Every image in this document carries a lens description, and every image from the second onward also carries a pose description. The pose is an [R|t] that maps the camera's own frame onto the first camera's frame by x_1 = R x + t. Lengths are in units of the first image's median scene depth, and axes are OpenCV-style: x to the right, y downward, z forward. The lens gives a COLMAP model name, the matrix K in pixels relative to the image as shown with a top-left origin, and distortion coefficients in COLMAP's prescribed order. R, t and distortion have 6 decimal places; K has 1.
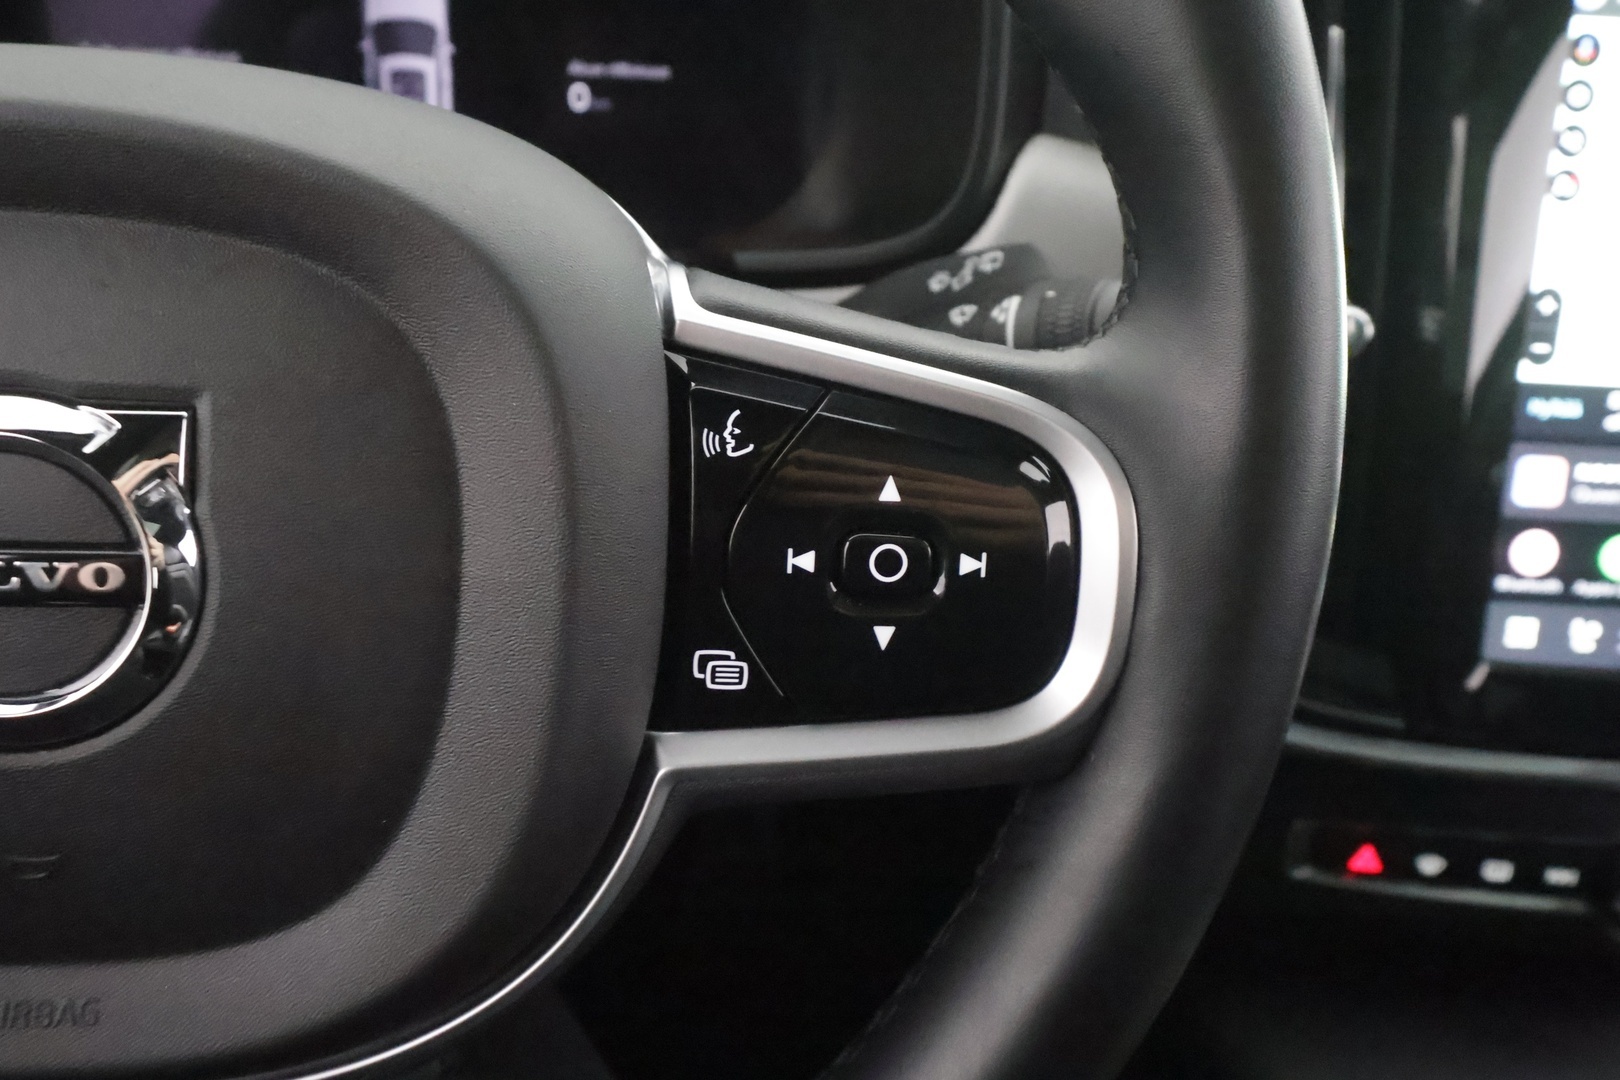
lens RADIAL K [[1299.6, 0, 801.9], [0, 1299.6, 549.5], [0, 0, 1]] dist [0.002065, 0.008123]
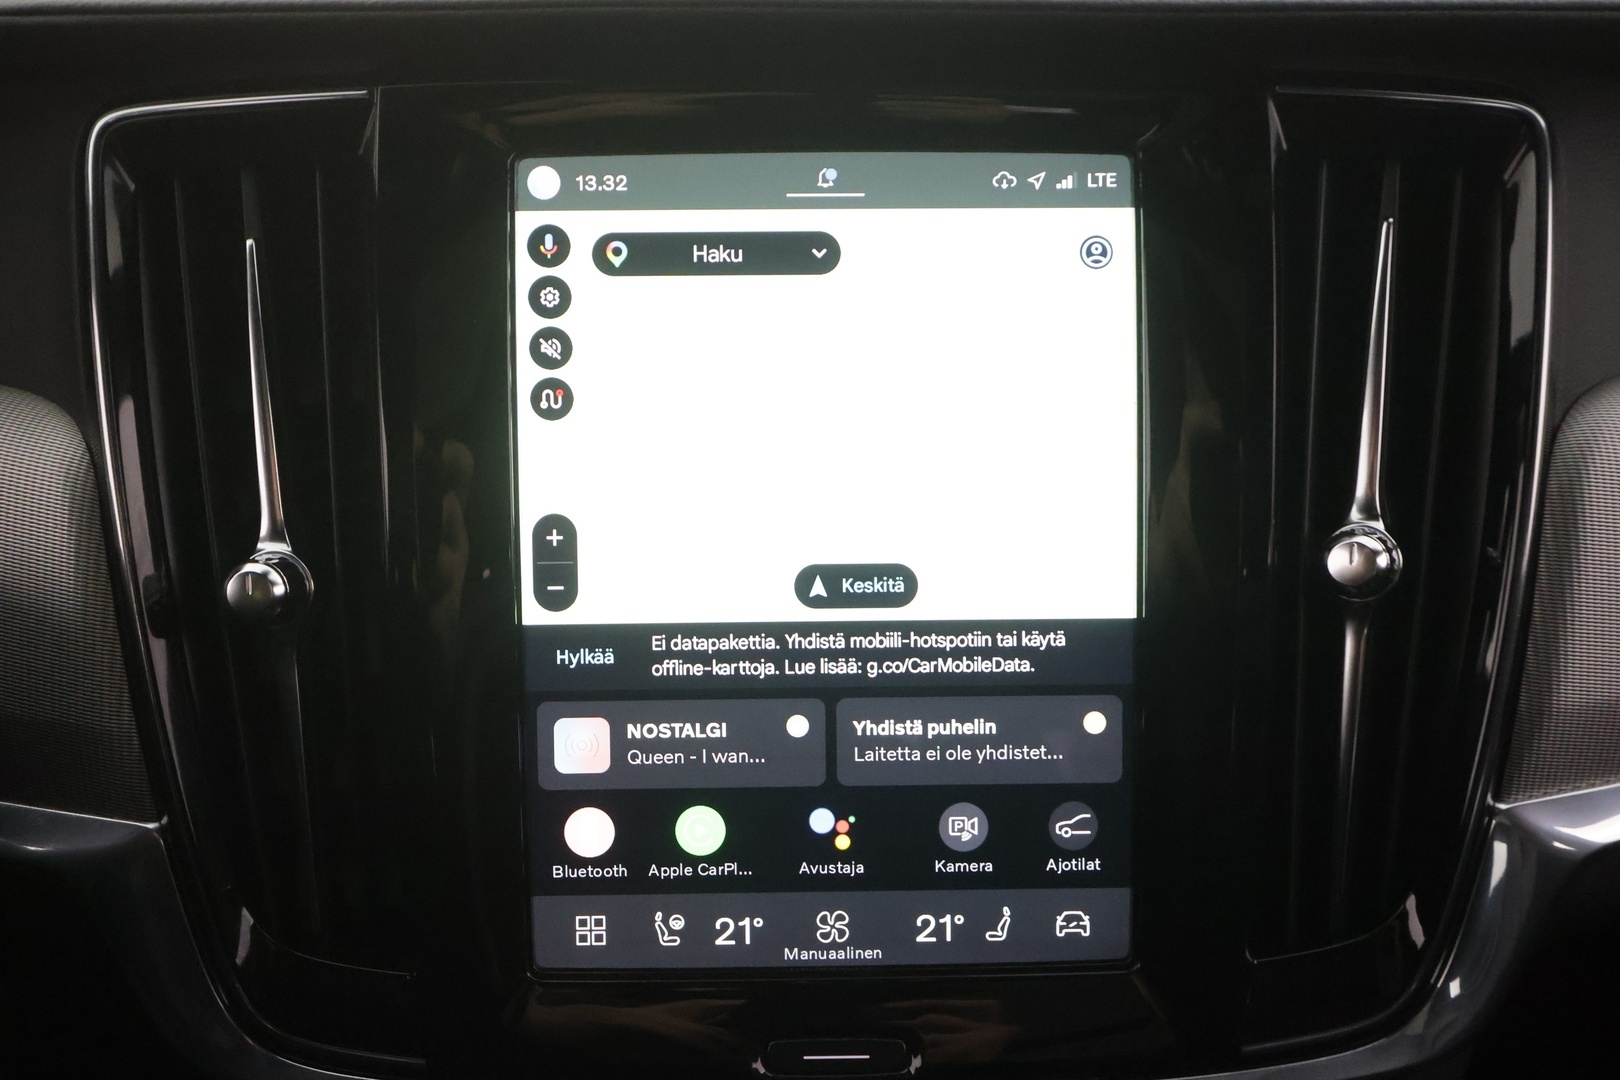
lens RADIAL K [[1299.6, 0, 809.4], [0, 1299.6, 535.9], [0, 0, 1]] dist [0.002065, 0.008123]
pose [[0.997886, -0.064039, 0.011111, 0.833521], [0.064954, 0.988691, -0.135170, -0.073650], [-0.002329, 0.135606, 0.990760, 0.194369]]
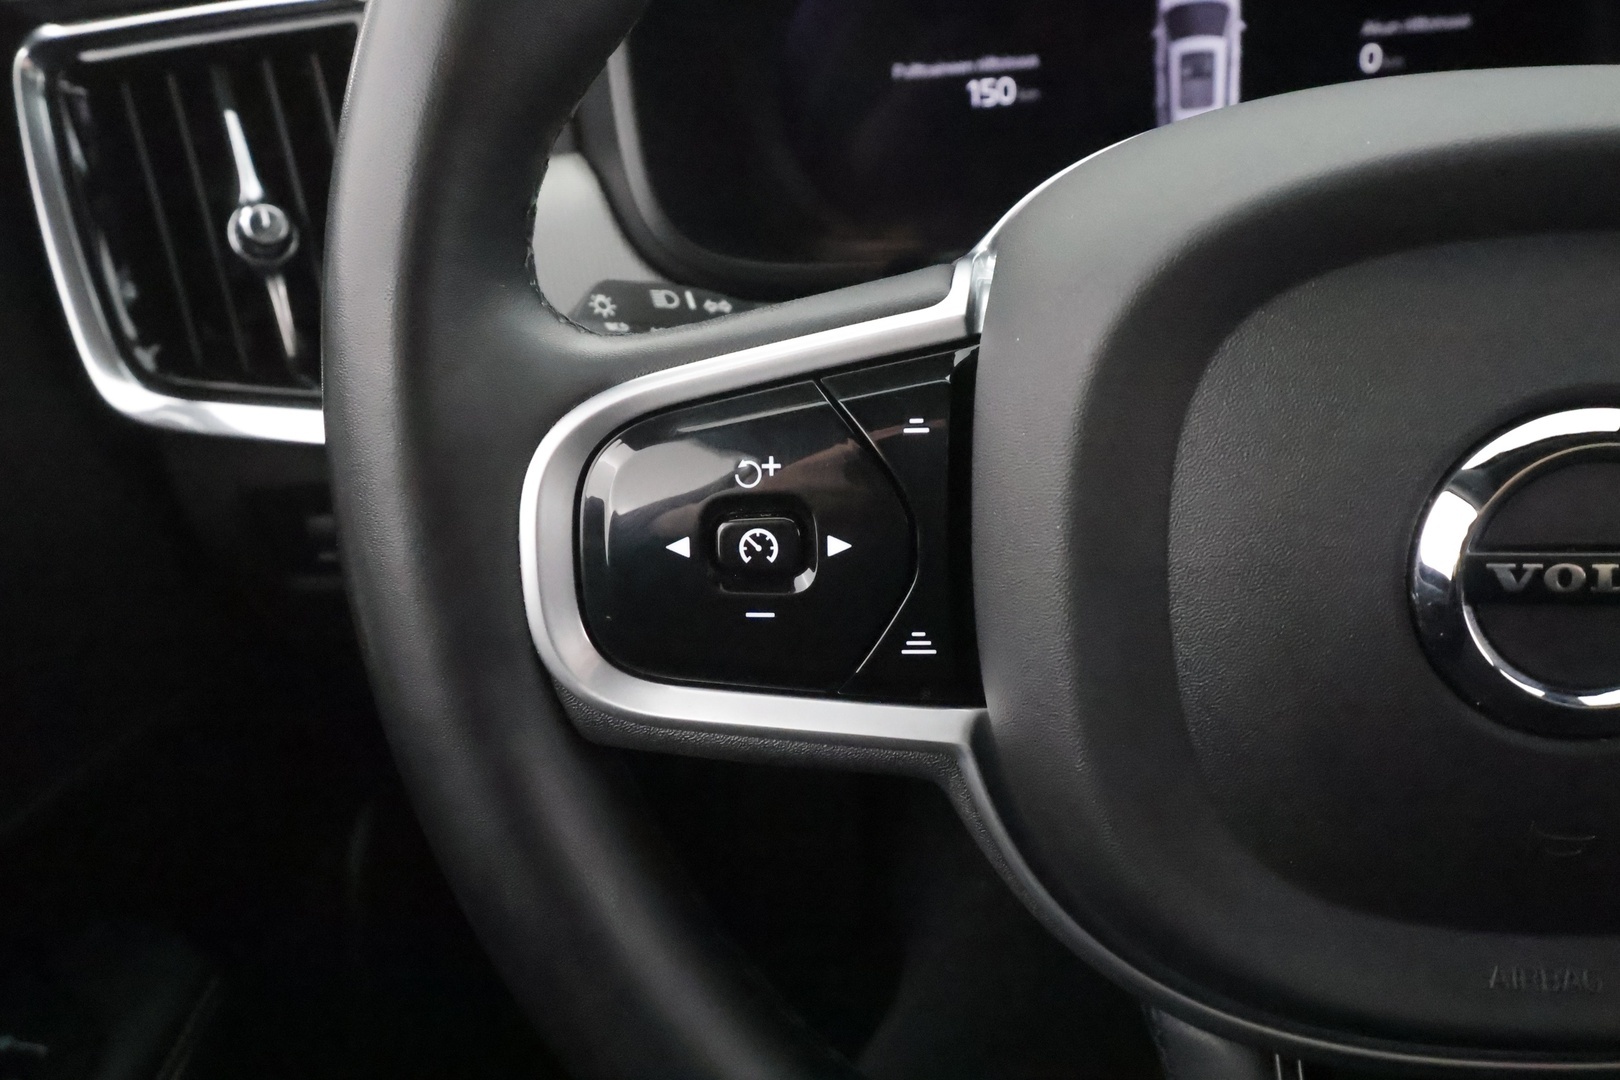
lens RADIAL K [[1299.6, 0, 817.9], [0, 1299.6, 538.8], [0, 0, 1]] dist [0.002065, 0.008123]
pose [[0.969332, -0.031247, -0.243759, -0.512367], [0.037841, 0.999032, 0.022413, -0.032859], [0.242823, -0.030950, 0.969577, -0.099594]]
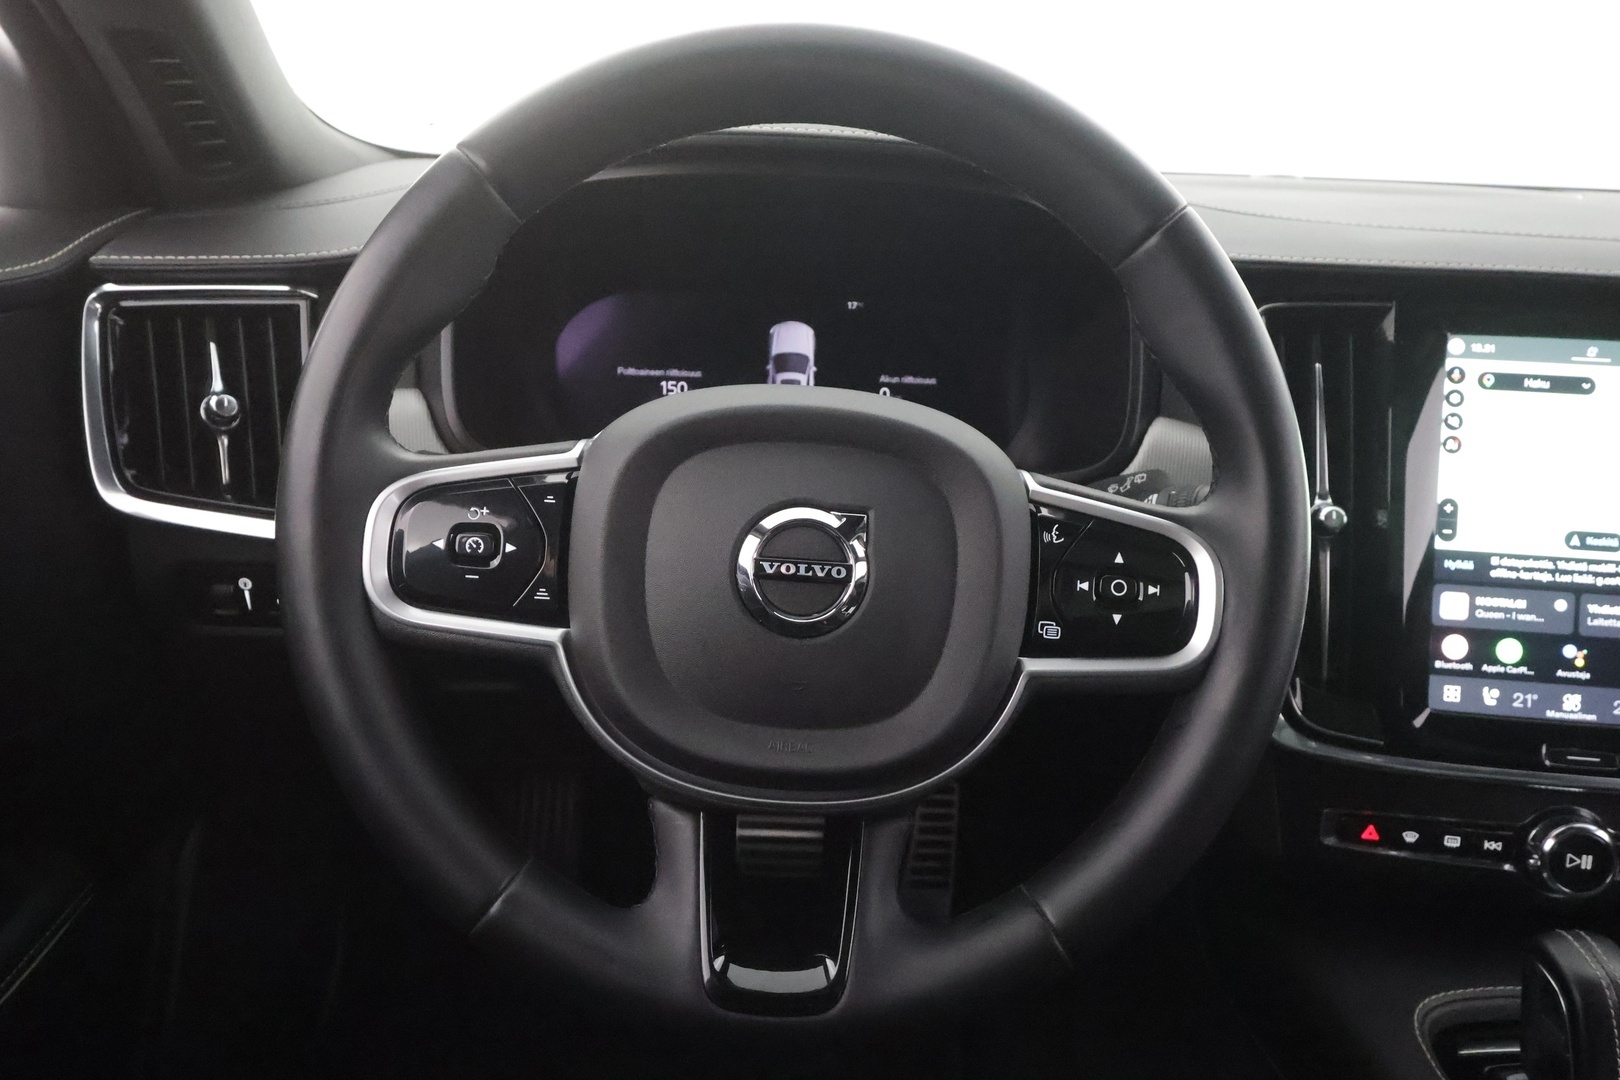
lens RADIAL K [[1158.2, 0, 807.9], [0, 1158.2, 541.2], [0, 0, 1]] dist [0.026326, -0.018780]
pose [[0.996595, 0.012570, -0.081485, -0.212001], [-0.028238, 0.980578, -0.194087, 0.227763], [0.077463, 0.195727, 0.977594, -0.744105]]
